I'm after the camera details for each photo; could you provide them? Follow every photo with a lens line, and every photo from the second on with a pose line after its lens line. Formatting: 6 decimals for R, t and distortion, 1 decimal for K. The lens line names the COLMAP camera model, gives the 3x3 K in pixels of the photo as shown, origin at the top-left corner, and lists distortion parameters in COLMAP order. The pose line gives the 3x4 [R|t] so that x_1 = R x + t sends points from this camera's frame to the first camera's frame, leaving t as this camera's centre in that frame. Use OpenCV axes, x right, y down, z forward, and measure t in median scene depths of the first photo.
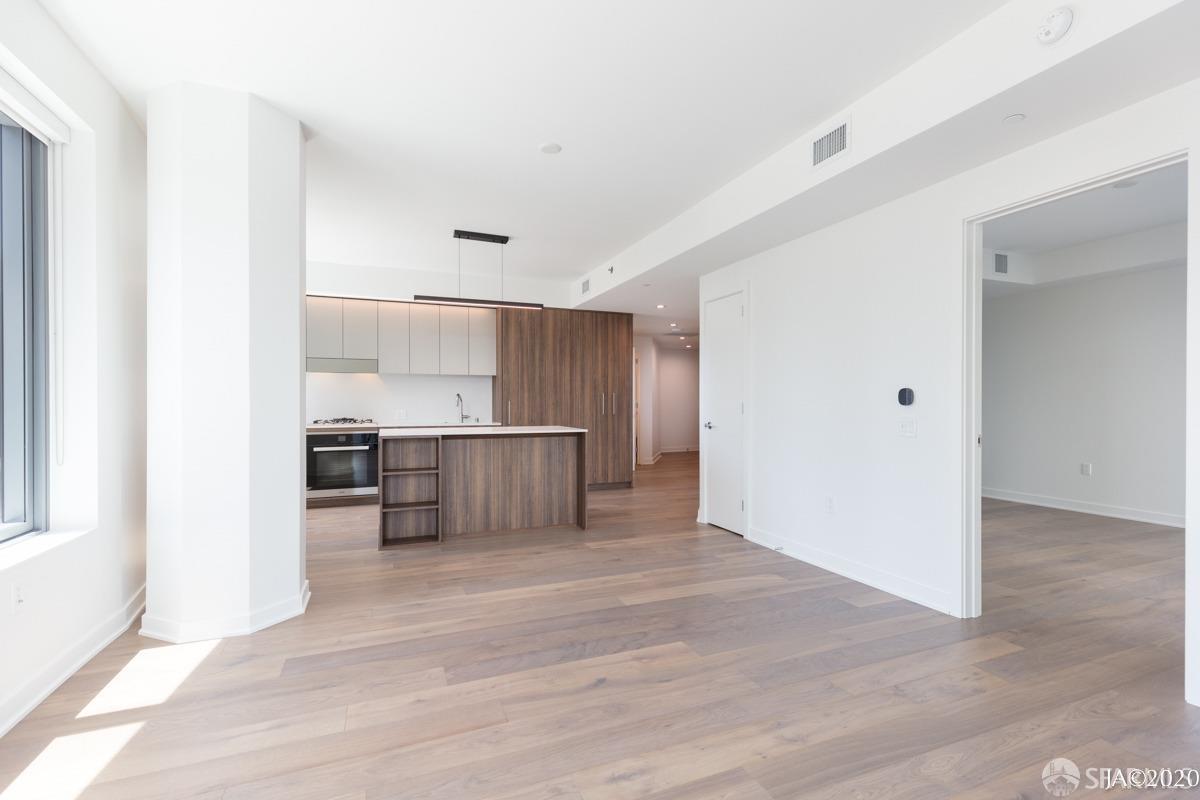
lens RADIAL K [[559.5, 0, 607.9], [0, 559.5, 405.1], [0, 0, 1]] dist [0.008547, -0.001950]
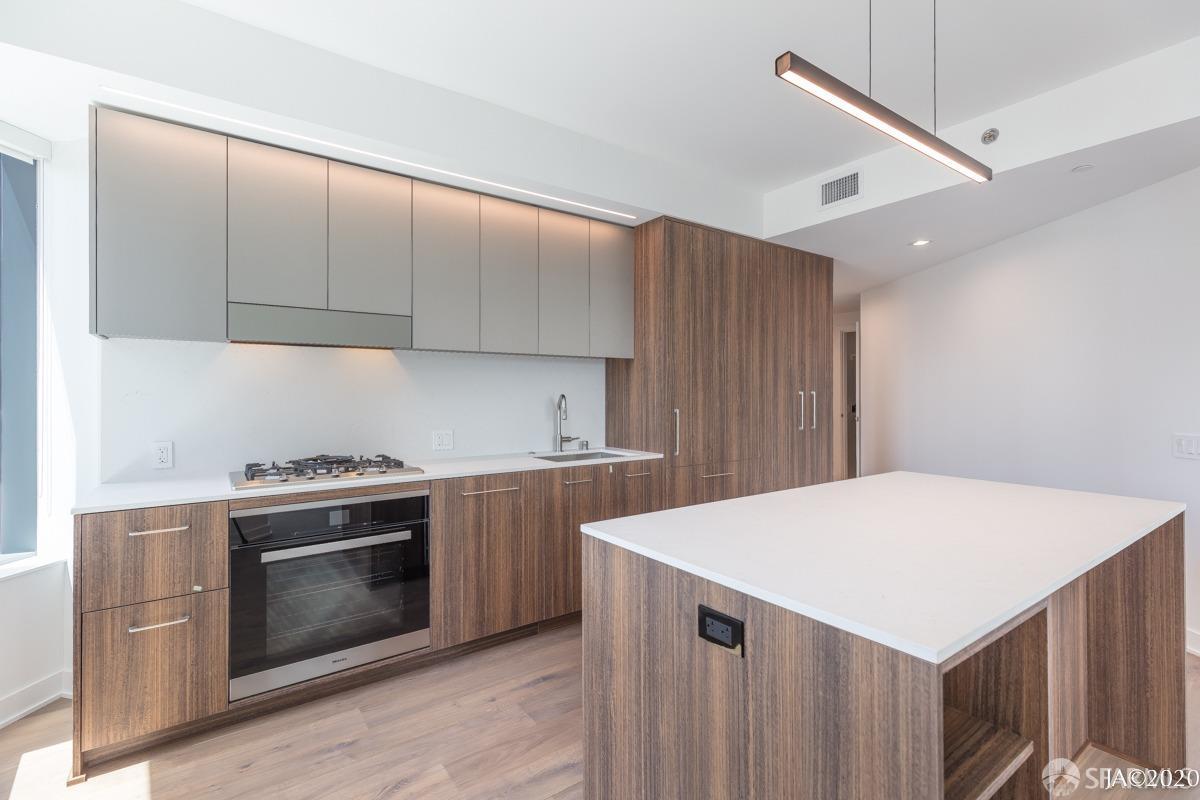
lens RADIAL K [[559.5, 0, 641.1], [0, 559.5, 395.4], [0, 0, 1]] dist [0.008547, -0.001950]
pose [[0.964498, -0.001983, 0.264082, -0.331248], [0.001571, 0.999997, 0.001771, -0.020541], [-0.264085, -0.001293, 0.964499, 0.509630]]
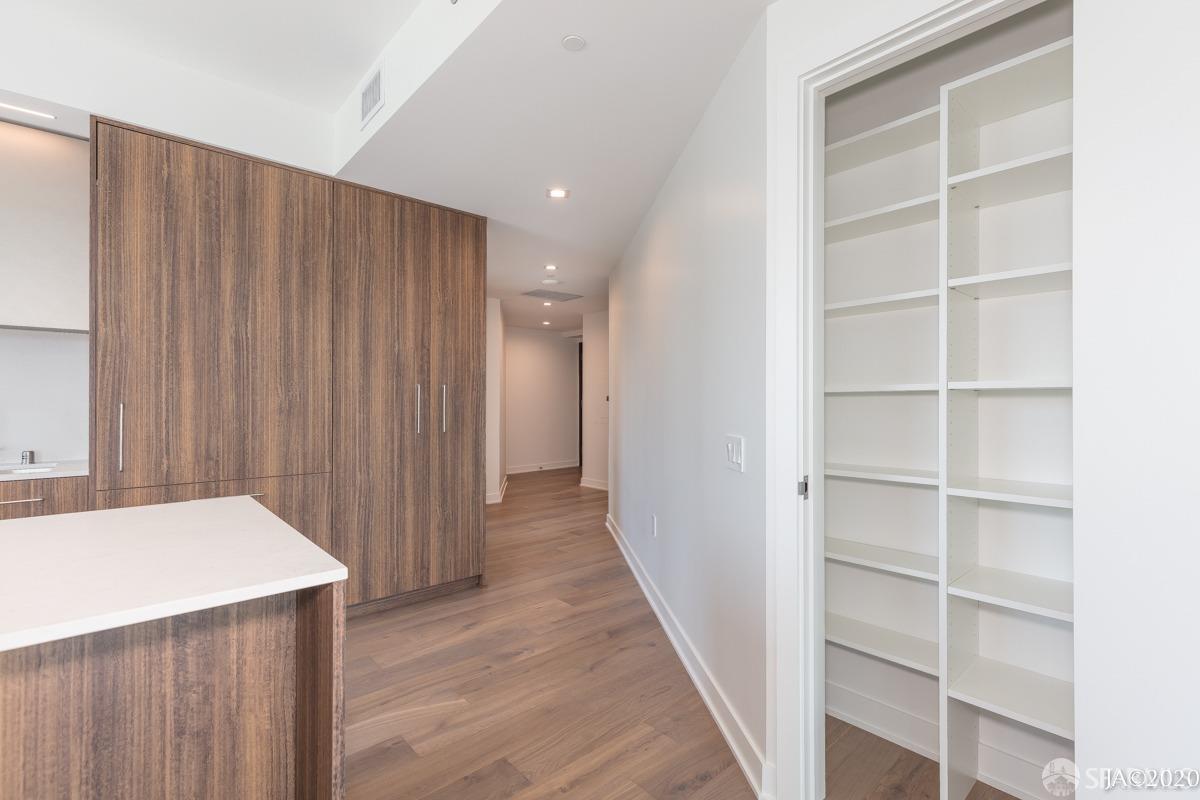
lens RADIAL K [[559.5, 0, 646.6], [0, 559.5, 397.9], [0, 0, 1]] dist [0.008547, -0.001950]
pose [[0.926211, 0.003899, 0.376984, -0.008552], [-0.000106, 0.999949, -0.010082, -0.007157], [-0.377004, 0.009298, 0.926165, 0.545568]]
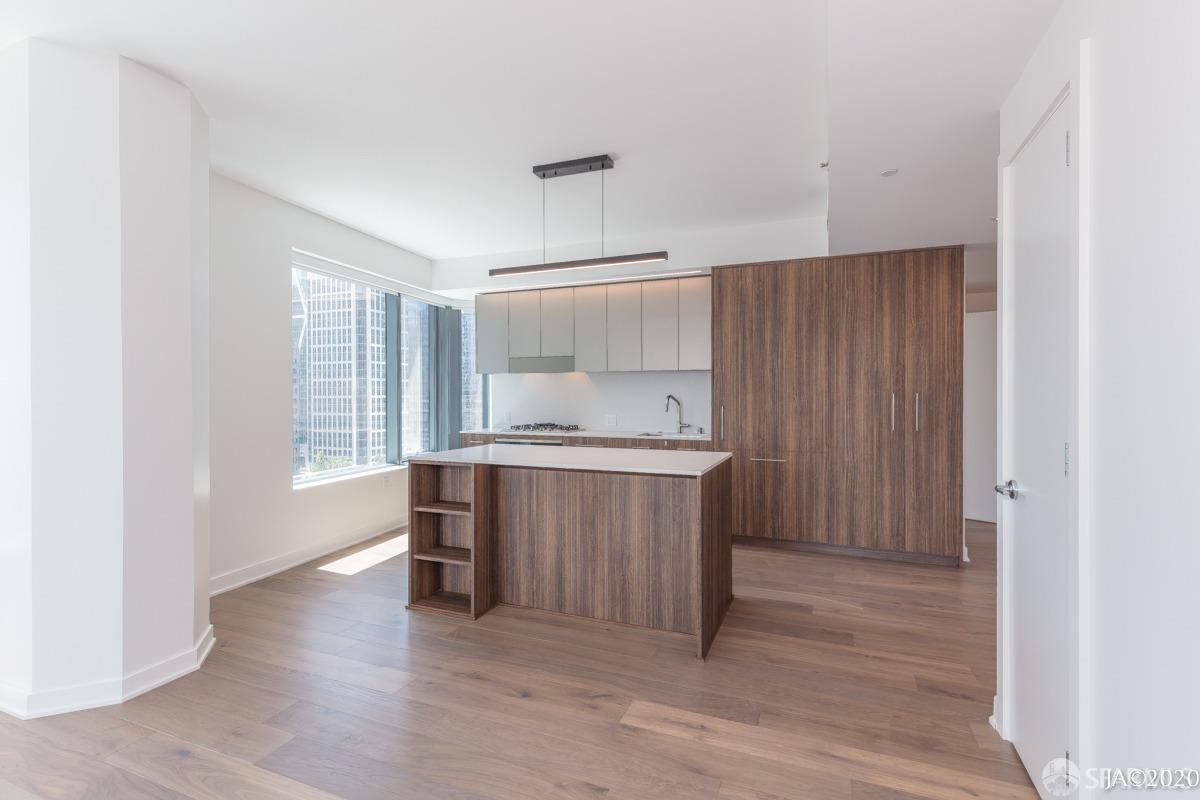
lens RADIAL K [[559.5, 0, 562.6], [0, 559.5, 397.2], [0, 0, 1]] dist [0.008547, -0.001950]
pose [[0.696996, 0.002887, -0.717070, 0.174246], [-0.002105, 0.999996, 0.001980, -0.018994], [0.717072, 0.000129, 0.696999, 0.370847]]
